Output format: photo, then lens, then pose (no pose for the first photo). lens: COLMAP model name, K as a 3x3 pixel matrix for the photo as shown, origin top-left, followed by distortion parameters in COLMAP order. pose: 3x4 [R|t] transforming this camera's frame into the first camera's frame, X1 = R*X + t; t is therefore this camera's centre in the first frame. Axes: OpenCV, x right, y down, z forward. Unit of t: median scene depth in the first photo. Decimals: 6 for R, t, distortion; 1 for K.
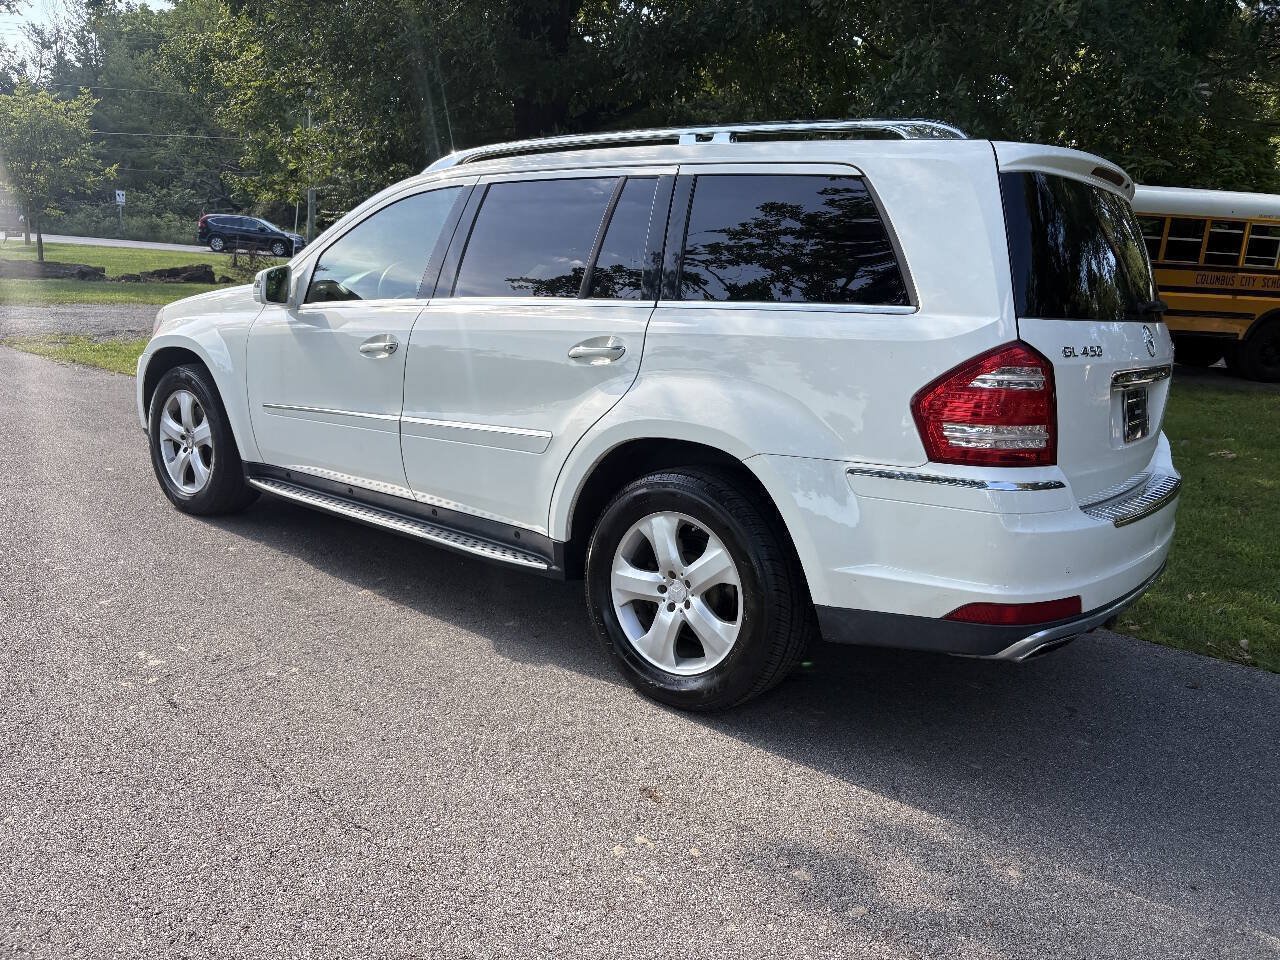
lens RADIAL K [[989.3, 0, 618.6], [0, 989.3, 470.4], [0, 0, 1]] dist [0.037606, -0.038133]
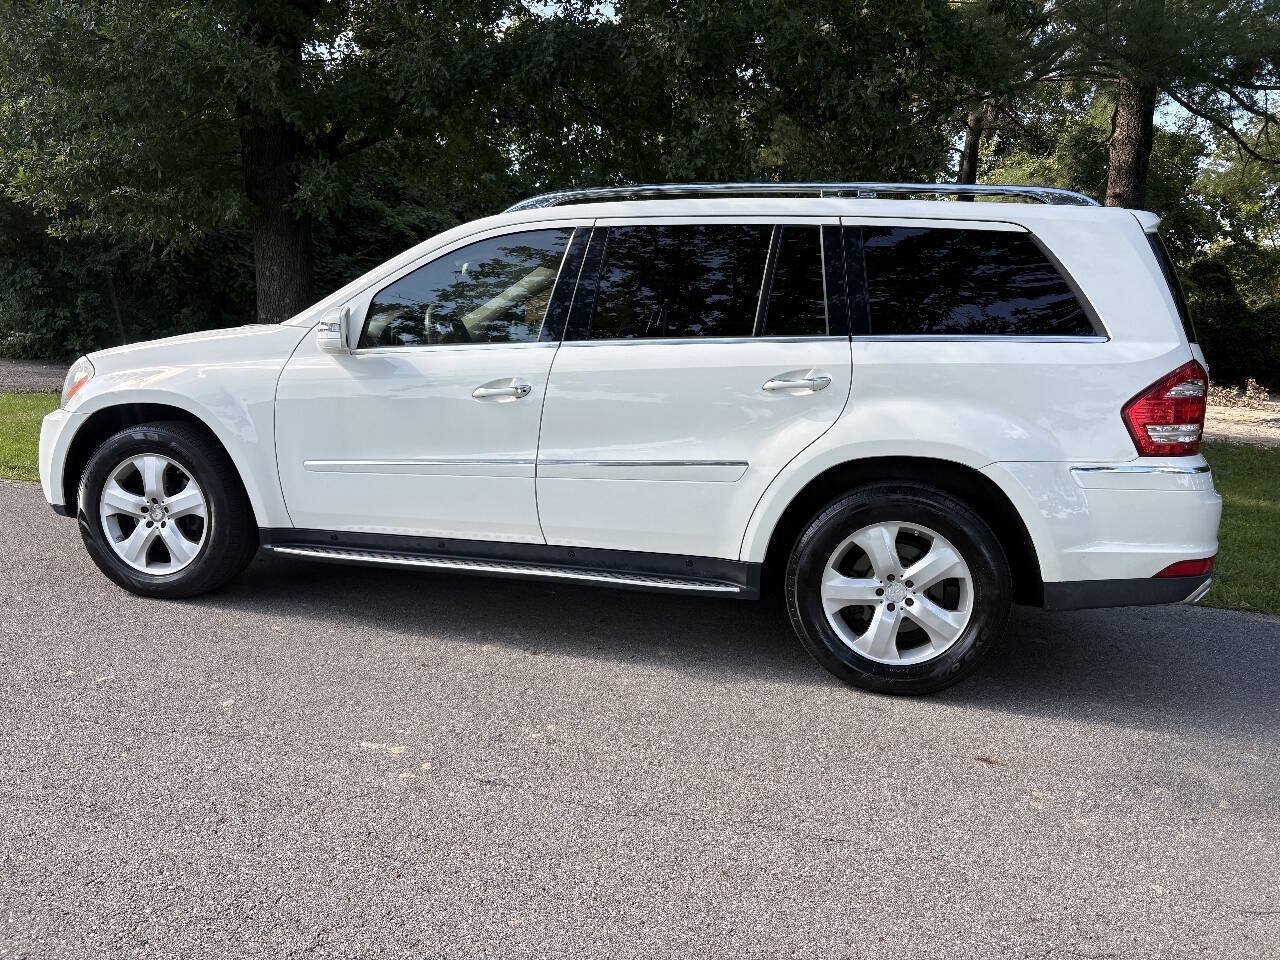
lens RADIAL K [[989.3, 0, 631.2], [0, 989.3, 481.2], [0, 0, 1]] dist [0.037606, -0.038133]
pose [[0.902665, -0.074302, 0.423880, -0.660267], [0.088714, 0.995954, -0.014338, -0.013557], [-0.421100, 0.050547, 0.905605, 0.092864]]
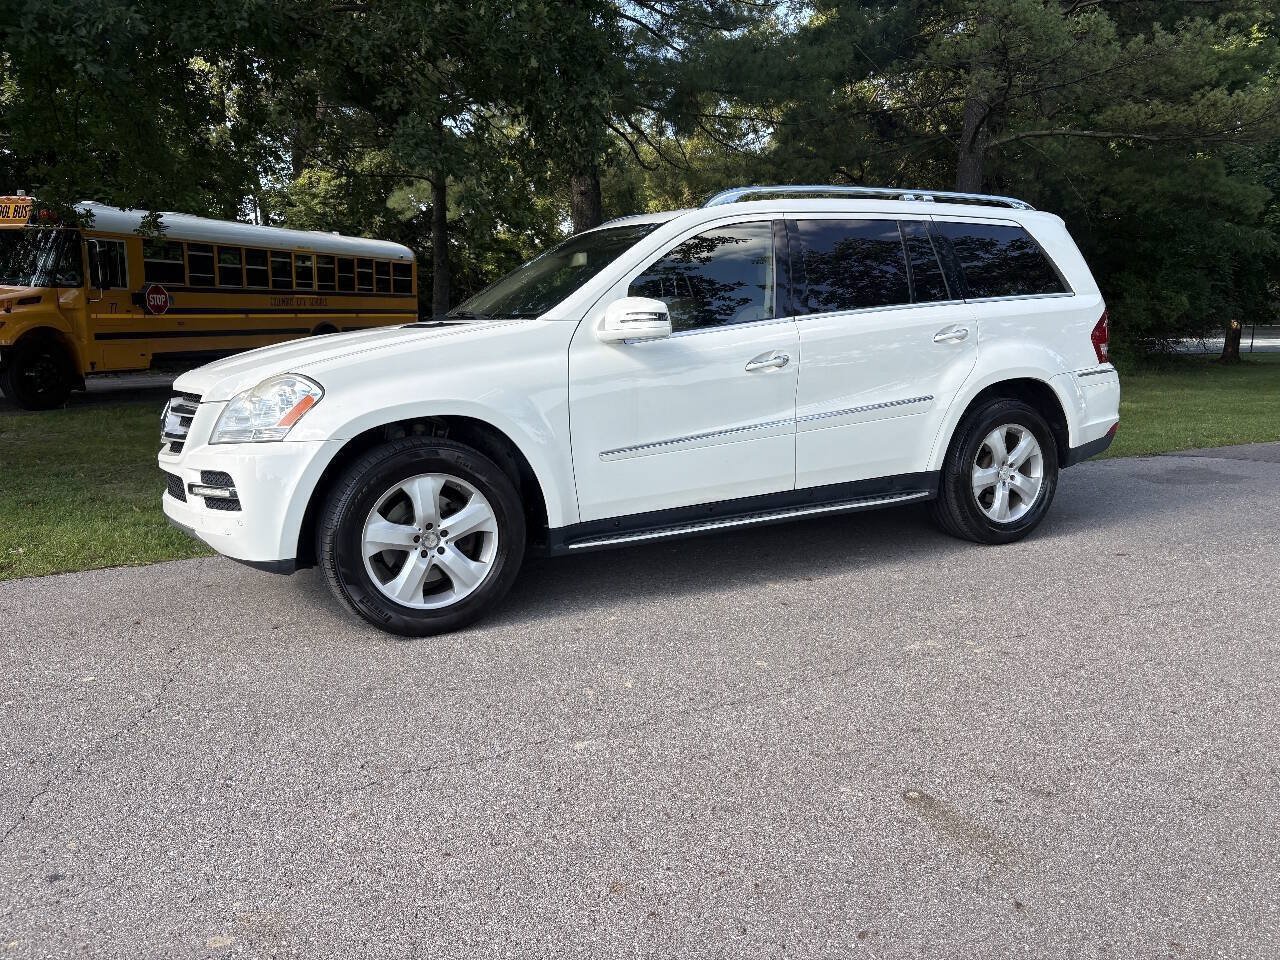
lens RADIAL K [[989.3, 0, 634.8], [0, 989.3, 481.9], [0, 0, 1]] dist [0.037606, -0.038133]
pose [[0.377654, -0.207473, 0.902404, -1.624330], [0.223441, 0.966193, 0.128629, -0.208992], [-0.898583, 0.153057, 0.411245, 0.846603]]
